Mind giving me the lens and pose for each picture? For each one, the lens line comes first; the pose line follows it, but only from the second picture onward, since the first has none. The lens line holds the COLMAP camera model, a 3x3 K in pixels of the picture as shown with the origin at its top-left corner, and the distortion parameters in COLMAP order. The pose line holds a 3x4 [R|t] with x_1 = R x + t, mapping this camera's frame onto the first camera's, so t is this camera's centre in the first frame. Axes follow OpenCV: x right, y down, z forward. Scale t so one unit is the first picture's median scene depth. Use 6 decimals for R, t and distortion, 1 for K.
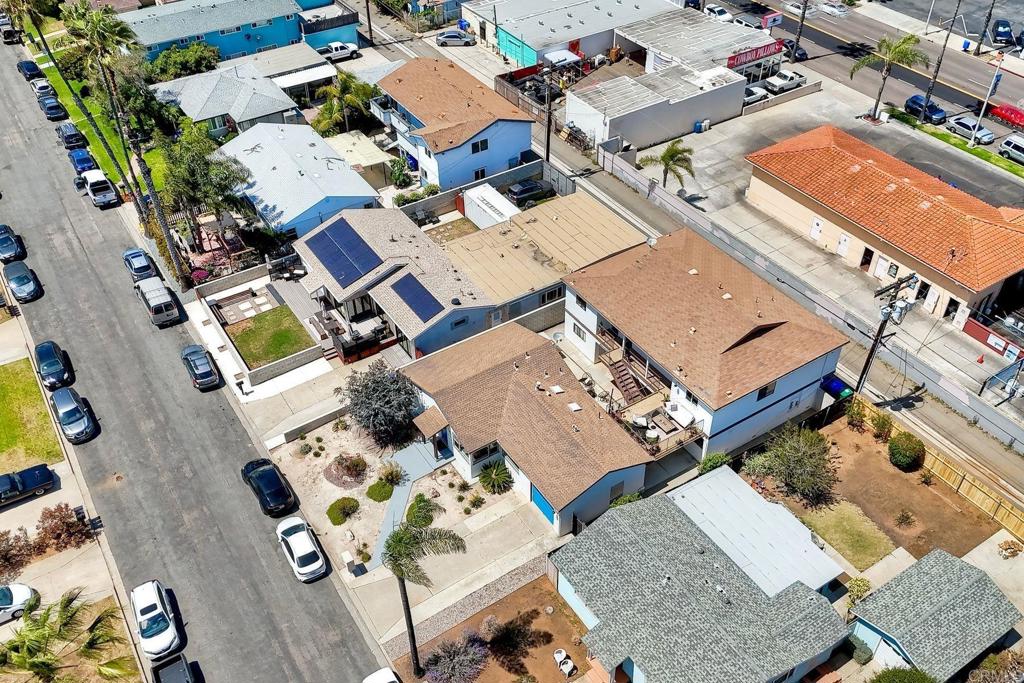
lens RADIAL K [[892.8, 0, 511.8], [0, 892.8, 345.7], [0, 0, 1]] dist [0.056778, -0.068716]
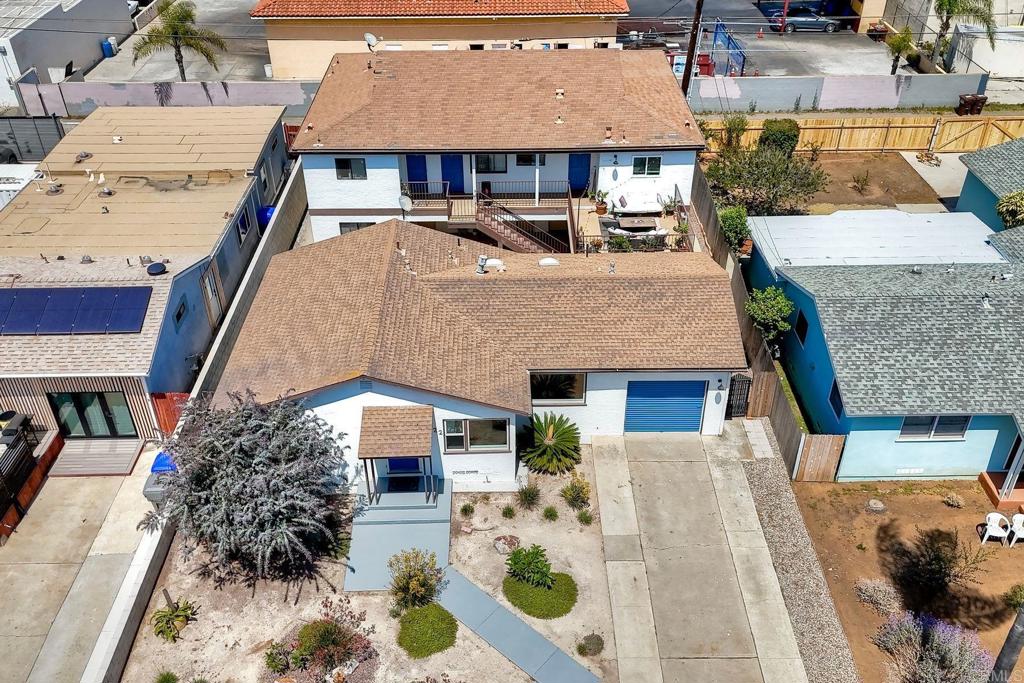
lens RADIAL K [[888.4, 0, 513.0], [0, 888.4, 337.4], [0, 0, 1]] dist [0.072011, -0.082537]
pose [[0.532513, -0.475246, 0.700408, -0.333954], [0.550889, 0.822840, 0.139483, 0.017928], [-0.642612, 0.311570, 0.699981, 0.620040]]
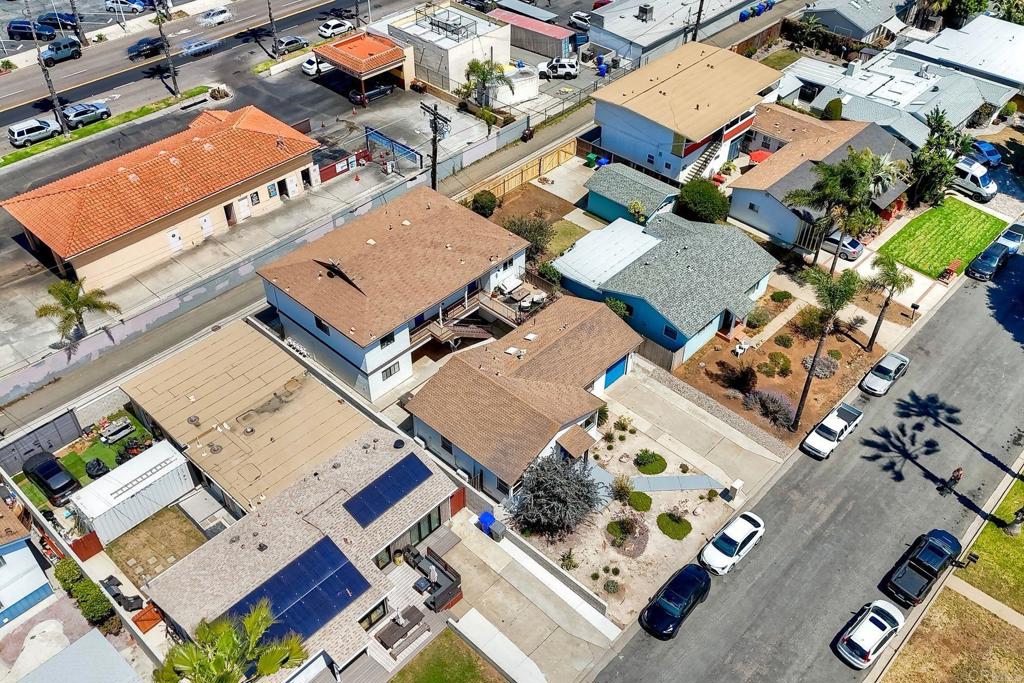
lens RADIAL K [[892.8, 0, 511.8], [0, 892.8, 345.7], [0, 0, 1]] dist [0.056778, -0.068716]
pose [[-0.250084, -0.634635, 0.731229, -0.687282], [0.630114, 0.466732, 0.620579, -0.582868], [-0.735129, 0.615954, 0.283171, 0.691003]]
